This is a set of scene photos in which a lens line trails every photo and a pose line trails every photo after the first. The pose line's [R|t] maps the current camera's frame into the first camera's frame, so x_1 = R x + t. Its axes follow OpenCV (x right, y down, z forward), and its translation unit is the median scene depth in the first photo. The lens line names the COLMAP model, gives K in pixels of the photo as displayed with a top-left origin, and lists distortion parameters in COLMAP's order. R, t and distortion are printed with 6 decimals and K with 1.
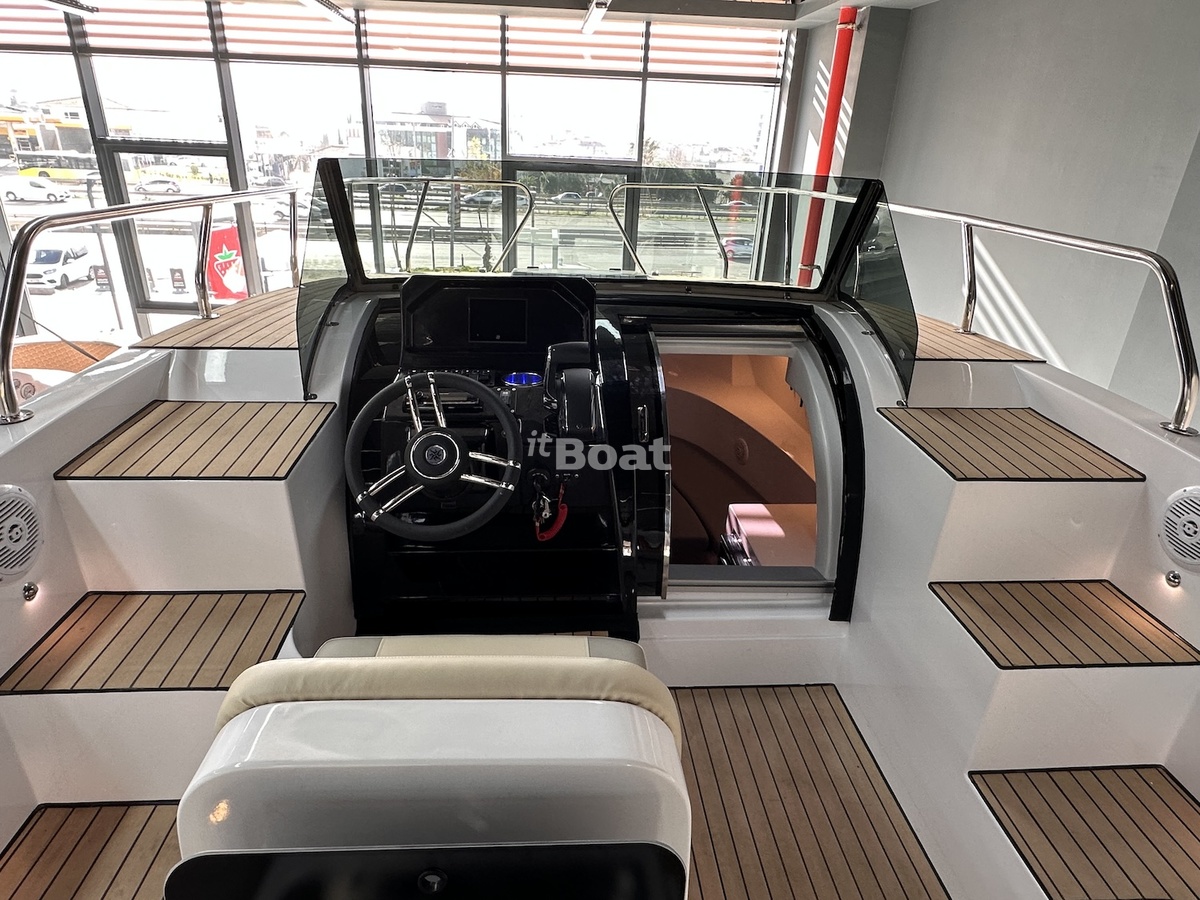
lens RADIAL K [[702.9, 0, 596.9], [0, 702.9, 446.3], [0, 0, 1]] dist [0.001728, 0.001703]
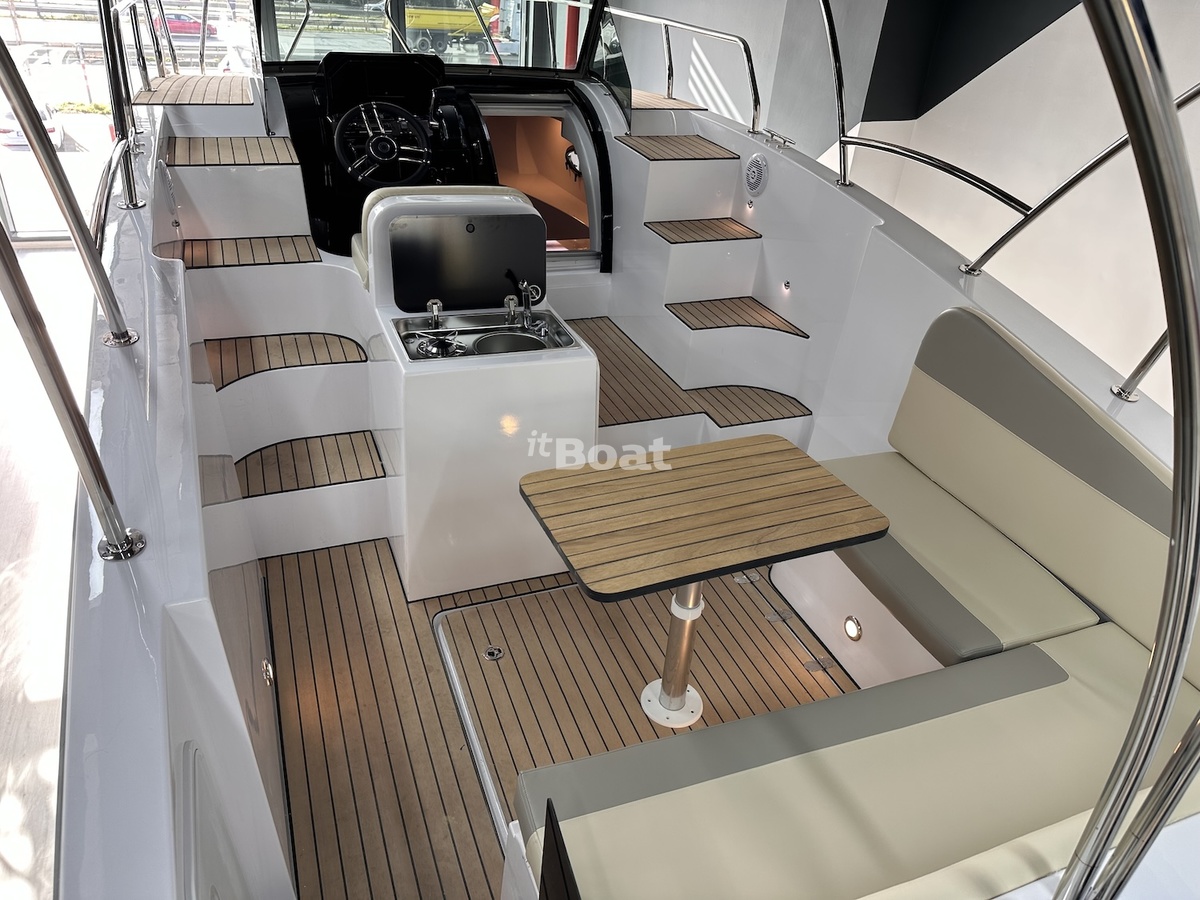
lens RADIAL K [[829.1, 0, 596.9], [0, 829.1, 441.7], [0, 0, 1]] dist [0.039080, -0.047626]
pose [[0.953388, -0.128135, 0.273189, -0.275800], [0.088802, 0.984412, 0.151815, 0.346361], [-0.288384, -0.120479, 0.949905, -0.952353]]
